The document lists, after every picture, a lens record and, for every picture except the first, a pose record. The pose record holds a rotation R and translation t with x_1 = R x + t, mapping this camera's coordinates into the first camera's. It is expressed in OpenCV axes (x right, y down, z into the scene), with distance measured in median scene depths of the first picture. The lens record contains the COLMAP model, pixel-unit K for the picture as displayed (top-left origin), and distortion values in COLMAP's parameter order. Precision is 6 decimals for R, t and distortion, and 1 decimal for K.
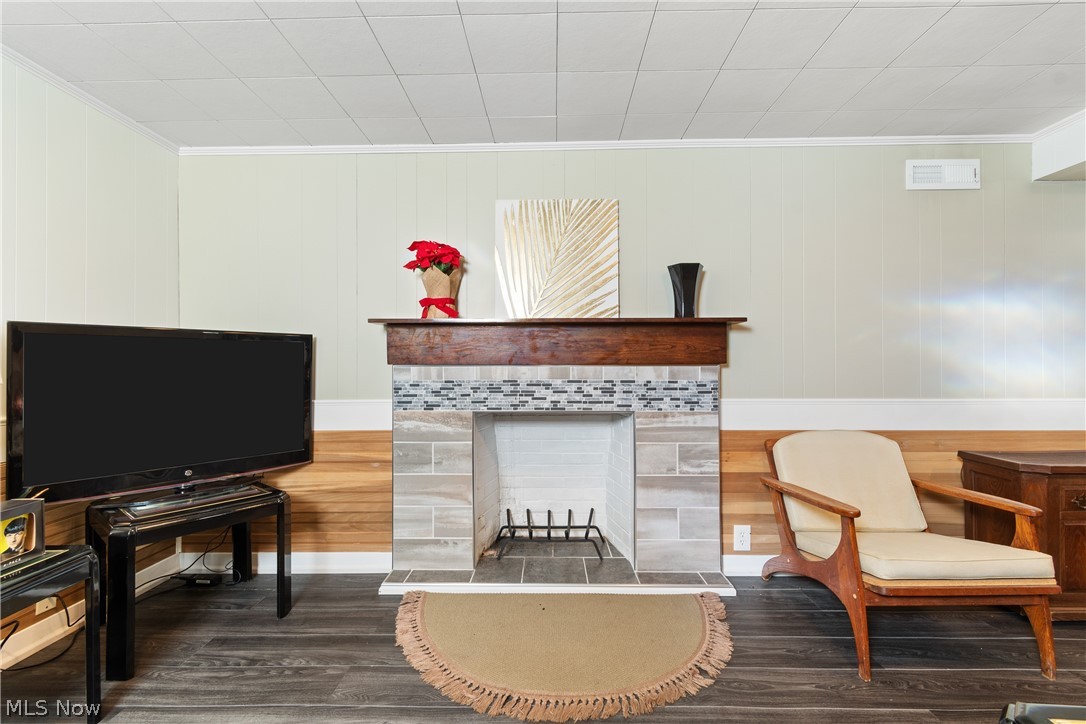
lens RADIAL K [[478.7, 0, 537.5], [0, 478.7, 360.4], [0, 0, 1]] dist [0.001825, 0.000079]
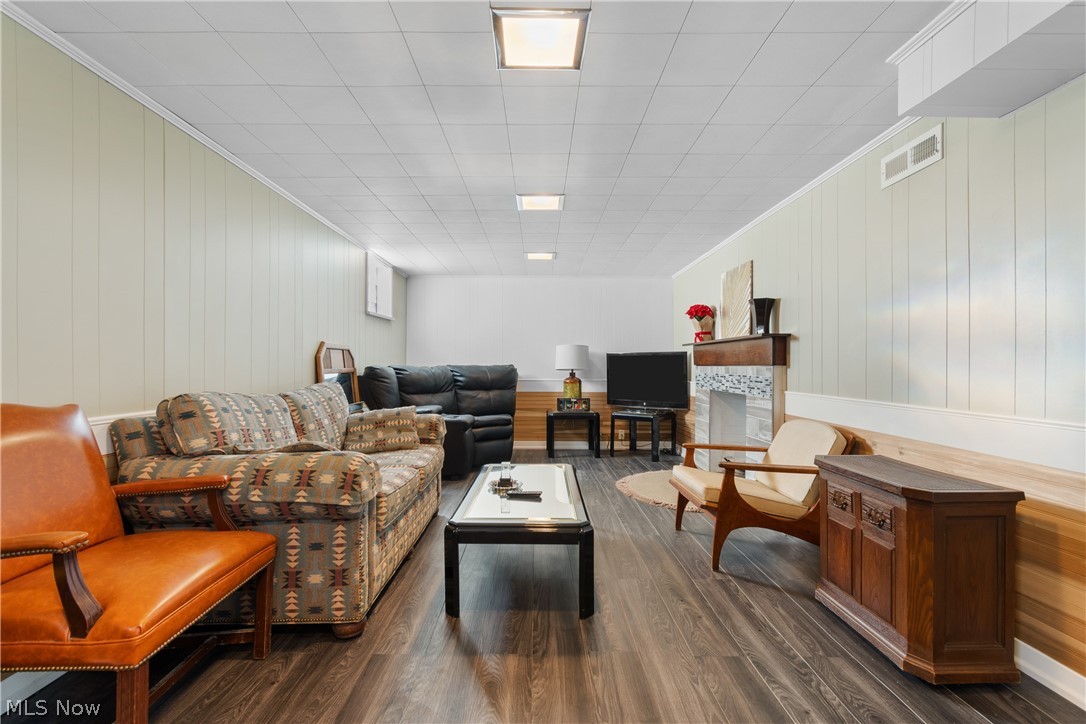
lens RADIAL K [[478.7, 0, 537.5], [0, 478.7, 360.4], [0, 0, 1]] dist [0.001825, 0.000079]
pose [[0.022720, -0.005655, -0.999726, 1.768927], [0.001231, 0.999983, -0.005629, 0.000491], [0.999741, -0.001103, 0.022726, 0.276973]]
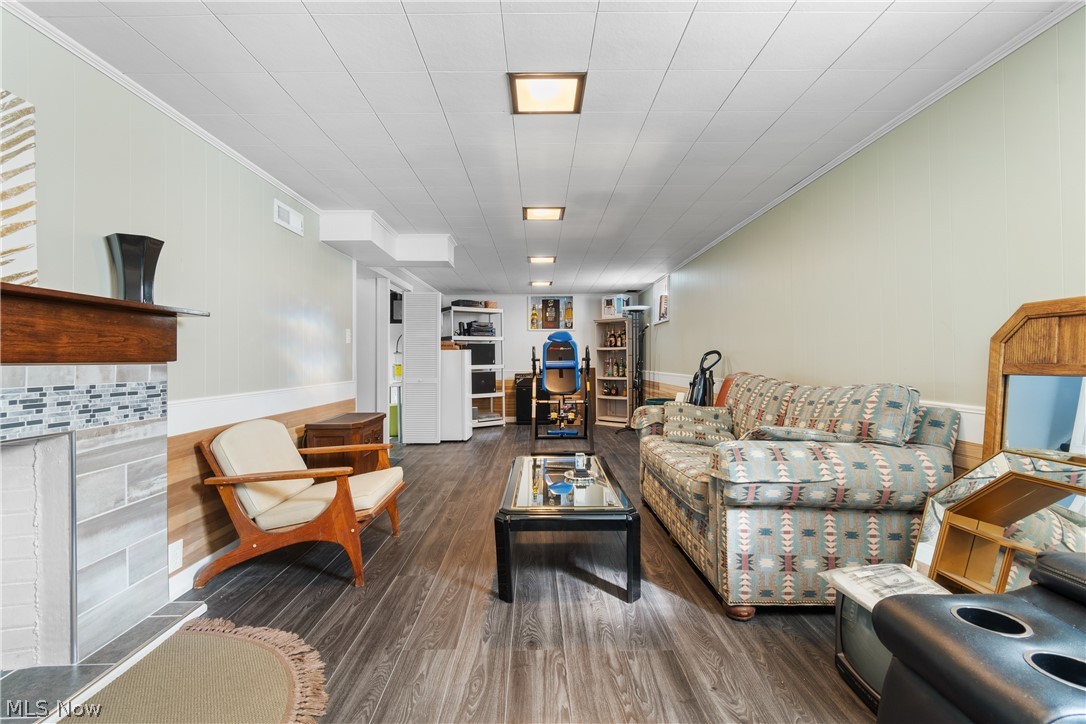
lens RADIAL K [[478.7, 0, 537.5], [0, 478.7, 360.4], [0, 0, 1]] dist [0.001825, 0.000079]
pose [[-0.020056, 0.002564, 0.999796, -0.497352], [0.002487, 0.999994, -0.002515, 0.008873], [-0.999796, 0.002436, -0.020062, 0.349748]]
